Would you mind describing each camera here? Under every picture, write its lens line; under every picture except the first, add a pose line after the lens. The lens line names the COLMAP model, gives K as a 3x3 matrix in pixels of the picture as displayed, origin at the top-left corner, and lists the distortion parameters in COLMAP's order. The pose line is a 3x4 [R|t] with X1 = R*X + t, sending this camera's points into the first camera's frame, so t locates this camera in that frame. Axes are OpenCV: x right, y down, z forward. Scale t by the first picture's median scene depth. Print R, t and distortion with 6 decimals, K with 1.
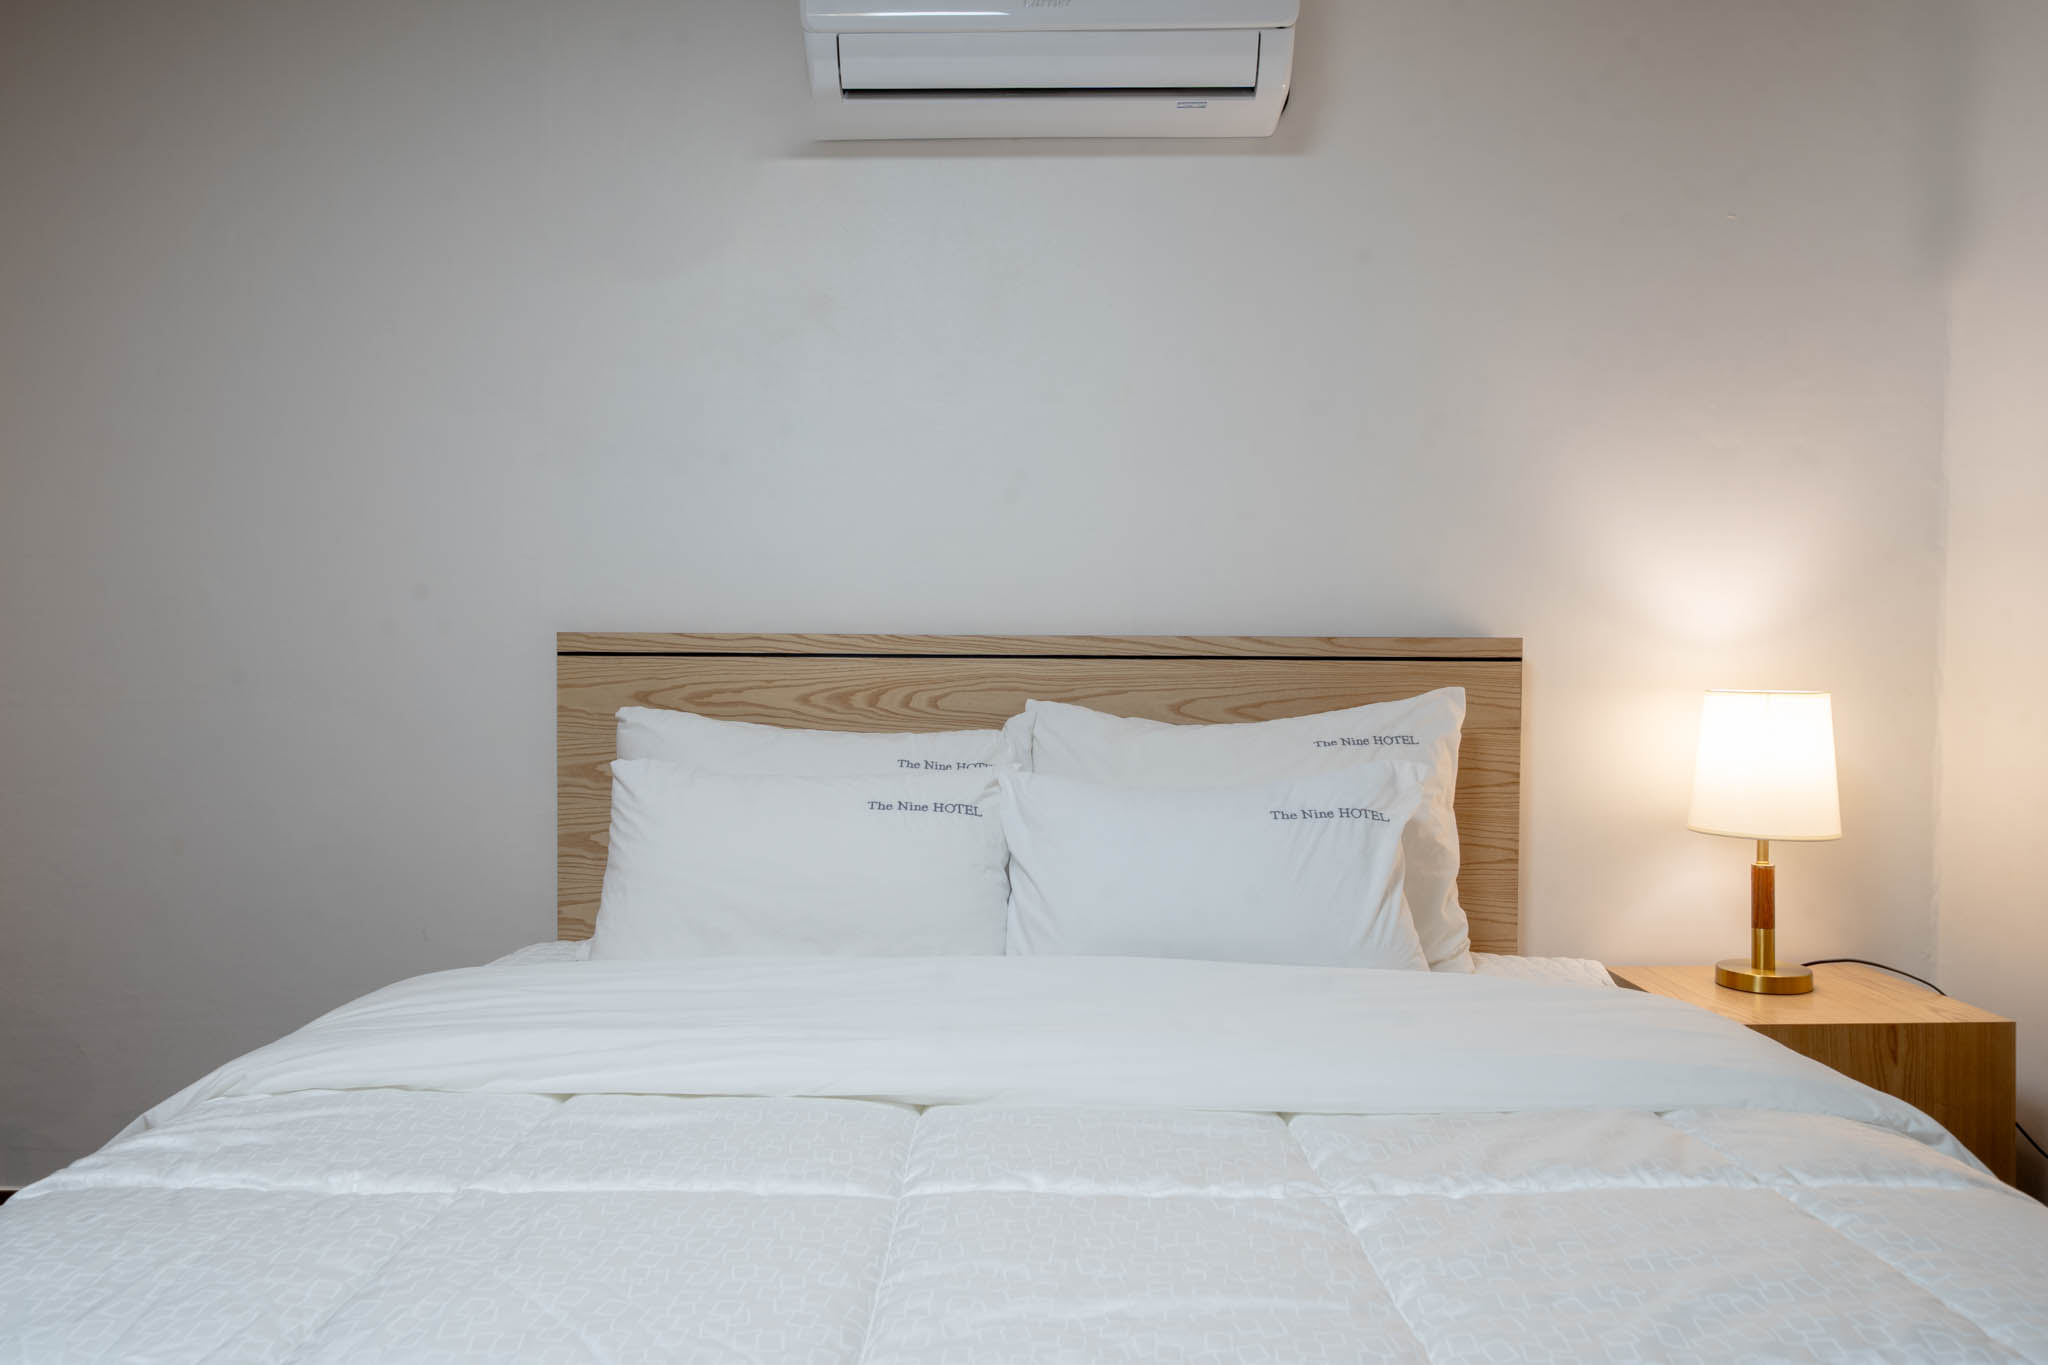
lens RADIAL K [[1349.9, 0, 1025.2], [0, 1349.9, 712.7], [0, 0, 1]] dist [0.002376, 0.001822]
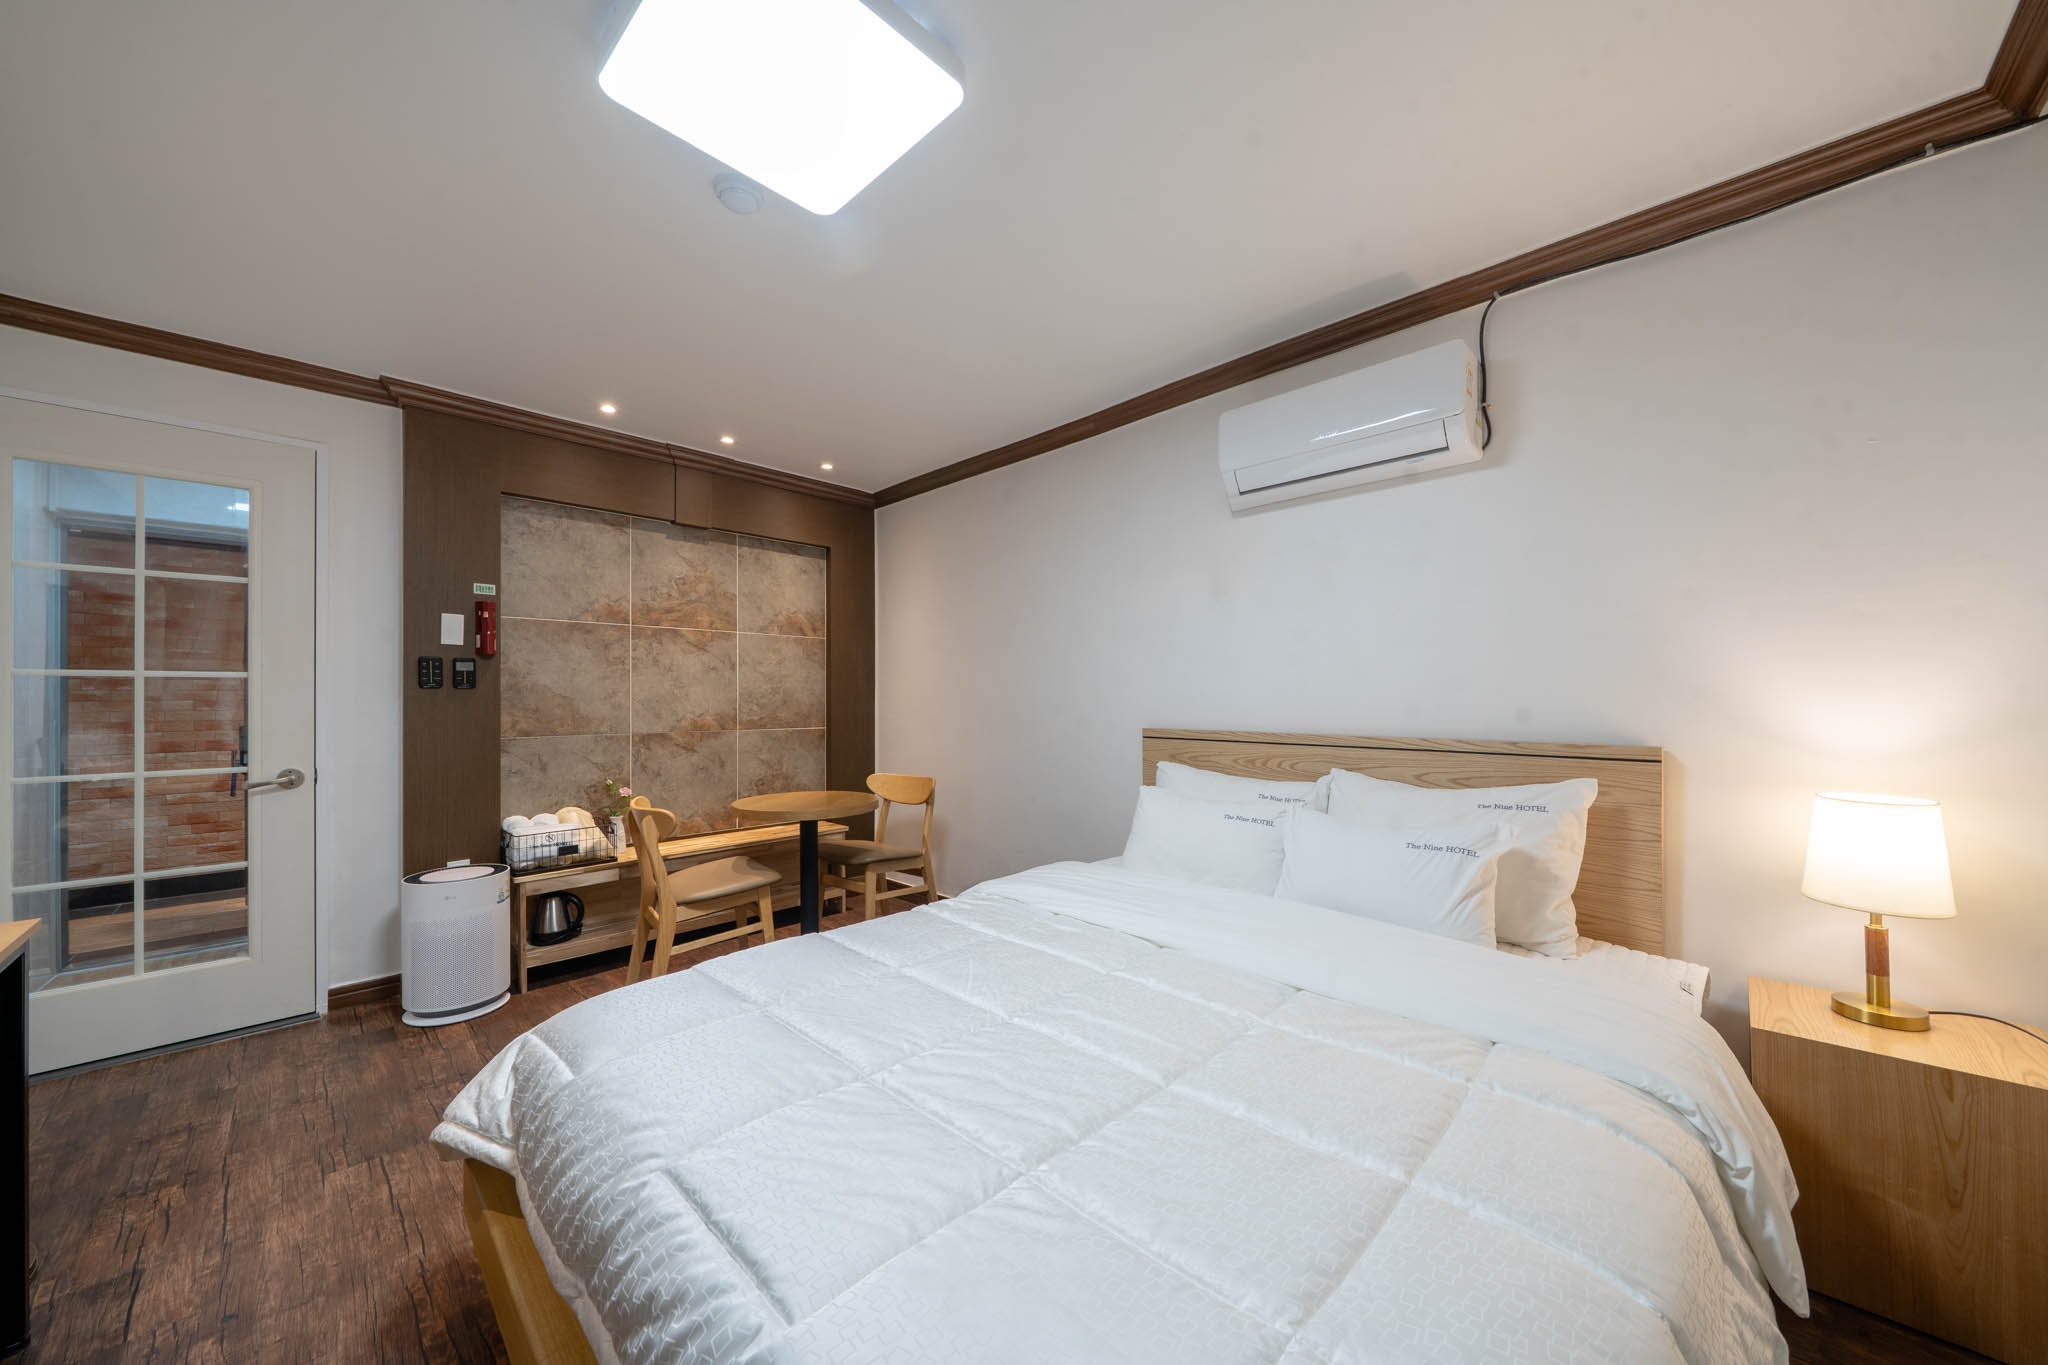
lens RADIAL K [[710.5, 0, 1022.9], [0, 710.5, 700.9], [0, 0, 1]] dist [-0.002544, -0.000363]
pose [[0.724926, -0.005108, -0.688808, 0.416837], [-0.012304, 0.999717, -0.020363, -0.087175], [0.688717, 0.023237, 0.724658, -0.093907]]
